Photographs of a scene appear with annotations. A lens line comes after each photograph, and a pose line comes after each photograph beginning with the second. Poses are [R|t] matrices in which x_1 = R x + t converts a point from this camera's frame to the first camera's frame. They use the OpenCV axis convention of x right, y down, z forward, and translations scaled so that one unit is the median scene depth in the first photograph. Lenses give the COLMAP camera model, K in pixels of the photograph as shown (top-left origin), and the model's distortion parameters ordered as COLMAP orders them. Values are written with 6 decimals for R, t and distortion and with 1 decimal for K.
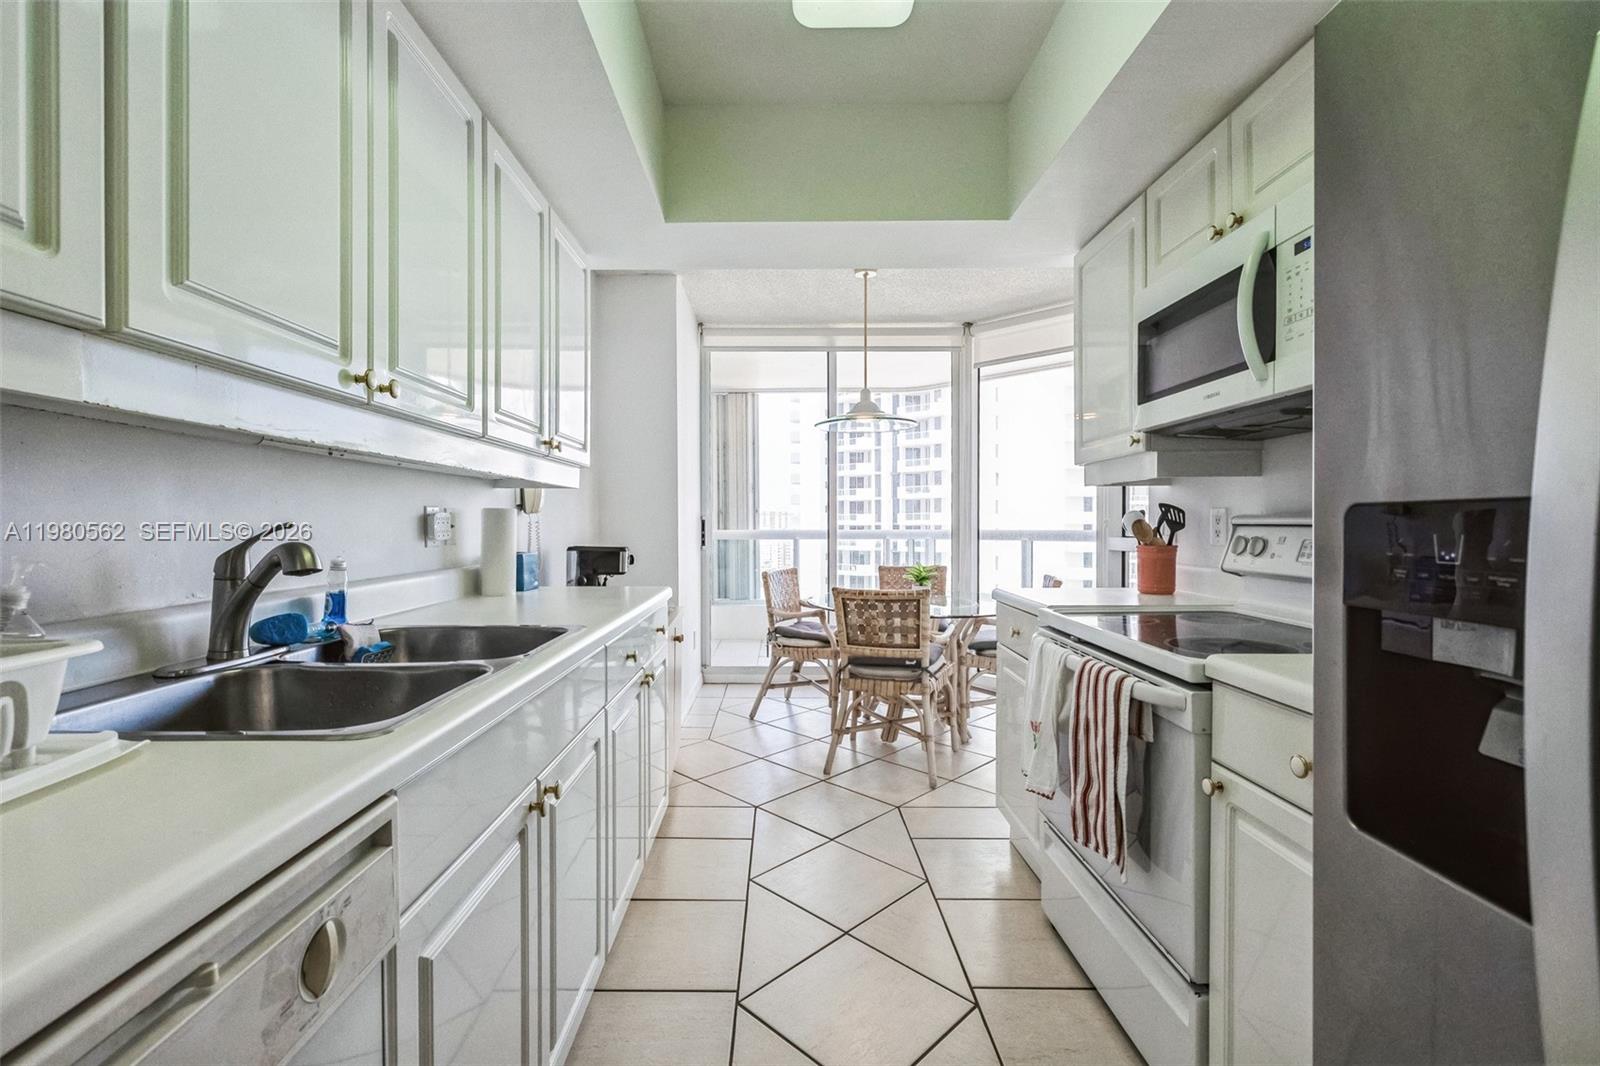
lens RADIAL K [[681.8, 0, 770.3], [0, 681.8, 545.9], [0, 0, 1]] dist [-0.000926, 0.001459]
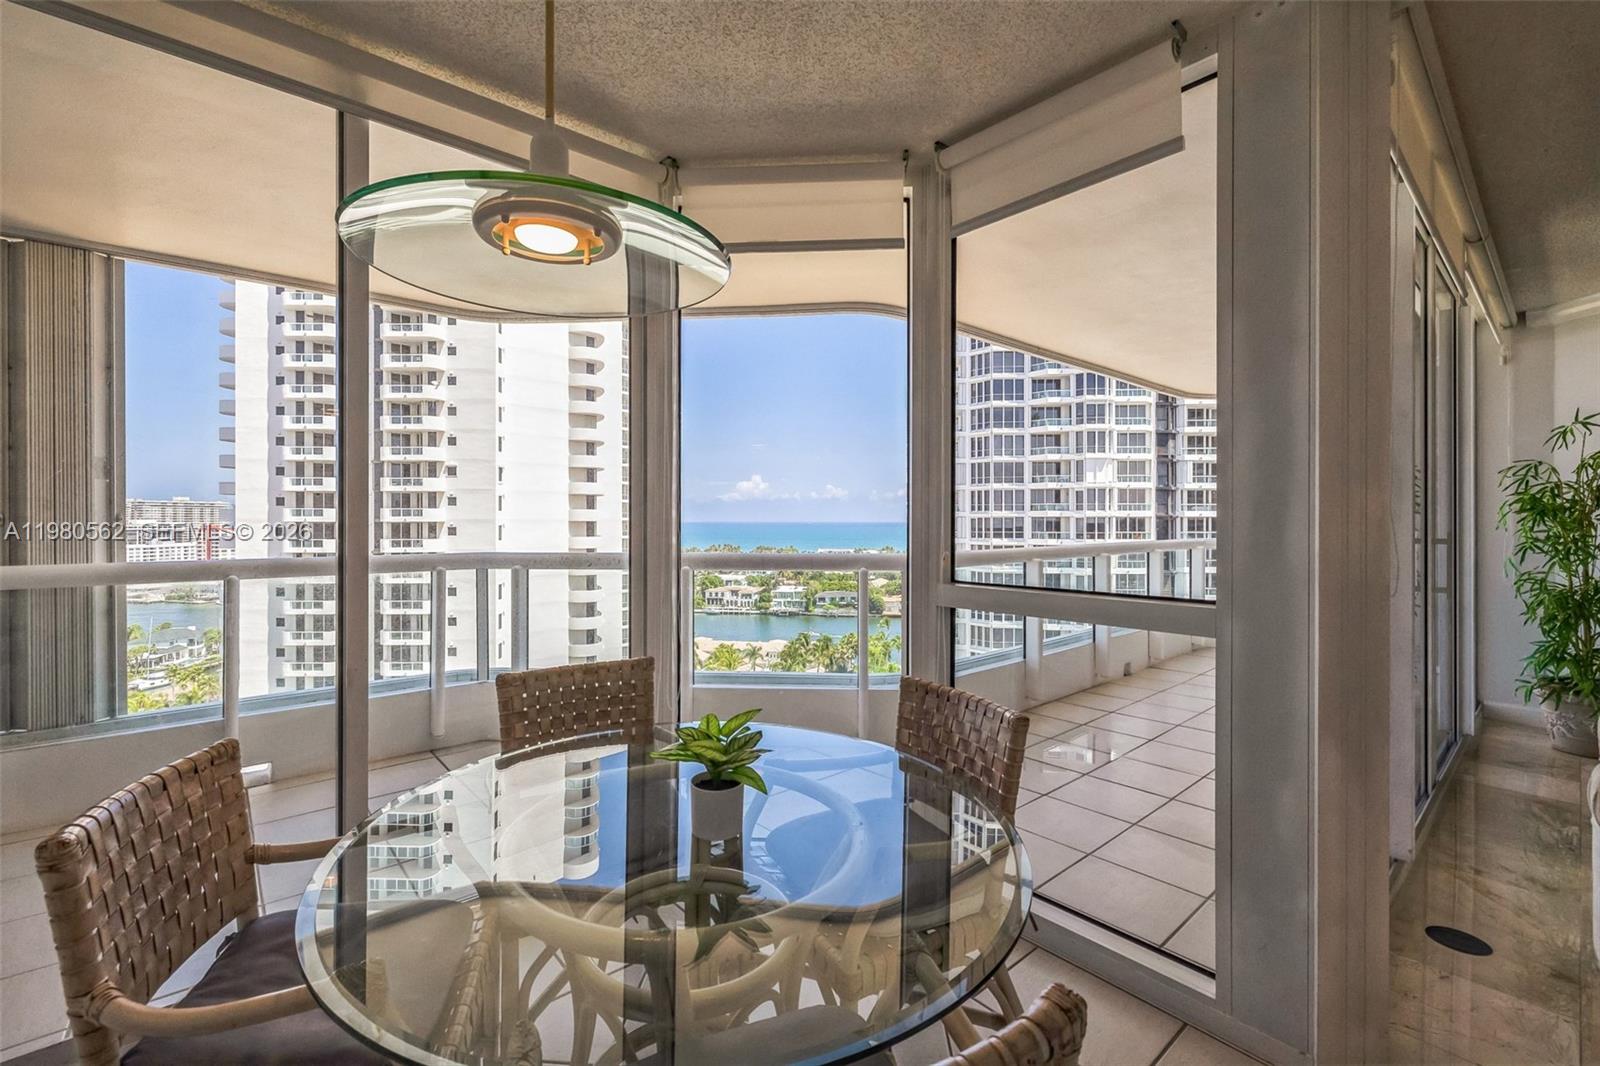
lens RADIAL K [[681.8, 0, 785.3], [0, 681.8, 520.5], [0, 0, 1]] dist [-0.000926, 0.001459]
pose [[0.749510, 0.000691, 0.661993, 0.028509], [0.020070, 0.999516, -0.023766, -0.069910], [-0.661689, 0.031099, 0.749133, 0.836458]]
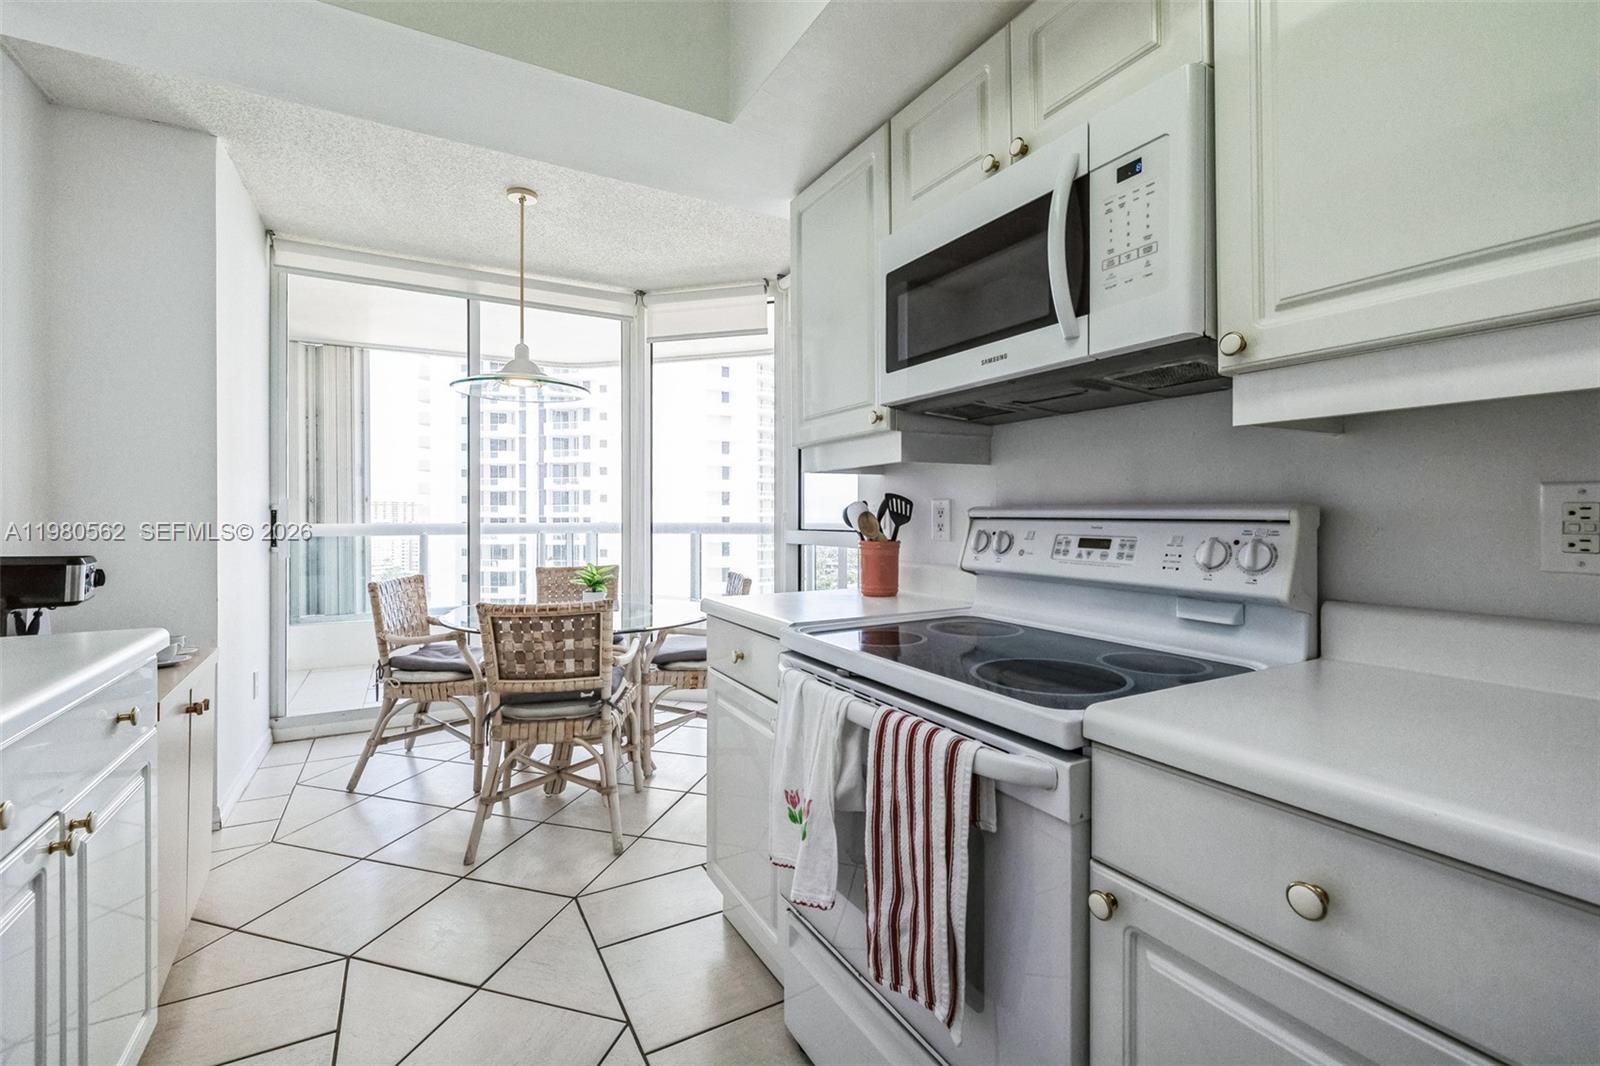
lens RADIAL K [[681.8, 0, 780.7], [0, 681.8, 512.8], [0, 0, 1]] dist [-0.000926, 0.001459]
pose [[0.868362, 0.003622, 0.495917, 0.011378], [0.014885, 0.999332, -0.033362, -0.006899], [-0.495707, 0.036352, 0.867729, 0.207992]]
